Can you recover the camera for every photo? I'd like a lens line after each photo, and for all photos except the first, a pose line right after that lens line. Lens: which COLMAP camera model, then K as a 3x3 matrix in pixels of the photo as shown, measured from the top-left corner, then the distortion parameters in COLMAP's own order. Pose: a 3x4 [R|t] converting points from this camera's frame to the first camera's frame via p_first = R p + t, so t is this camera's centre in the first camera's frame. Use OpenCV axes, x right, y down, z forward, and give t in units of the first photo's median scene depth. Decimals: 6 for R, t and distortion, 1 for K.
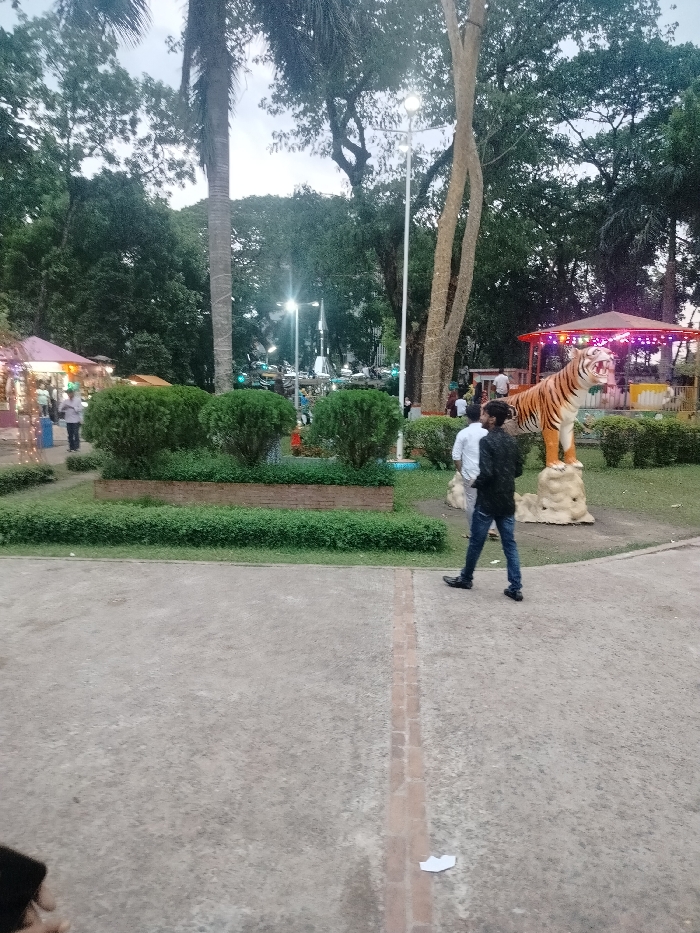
lens RADIAL K [[652.4, 0, 347.8], [0, 652.4, 465.8], [0, 0, 1]] dist [0.020698, -0.027279]
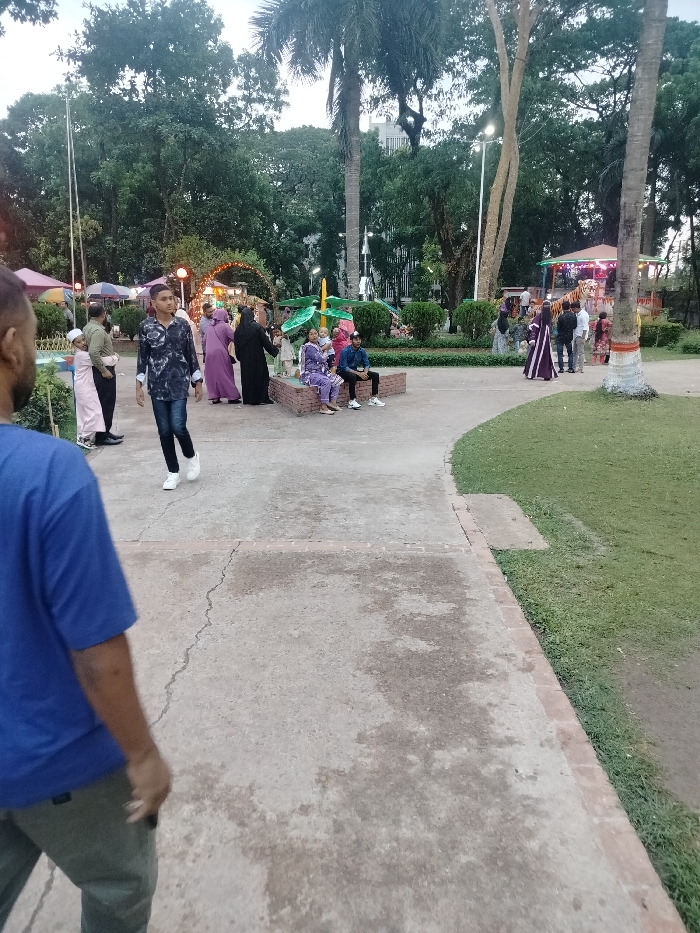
lens RADIAL K [[652.4, 0, 352.3], [0, 652.4, 467.7], [0, 0, 1]] dist [0.020698, -0.027279]
pose [[0.999814, -0.014135, 0.013145, -0.135507], [0.012391, 0.992152, 0.124418, 0.048026], [-0.014800, -0.124232, 0.992143, -0.368419]]
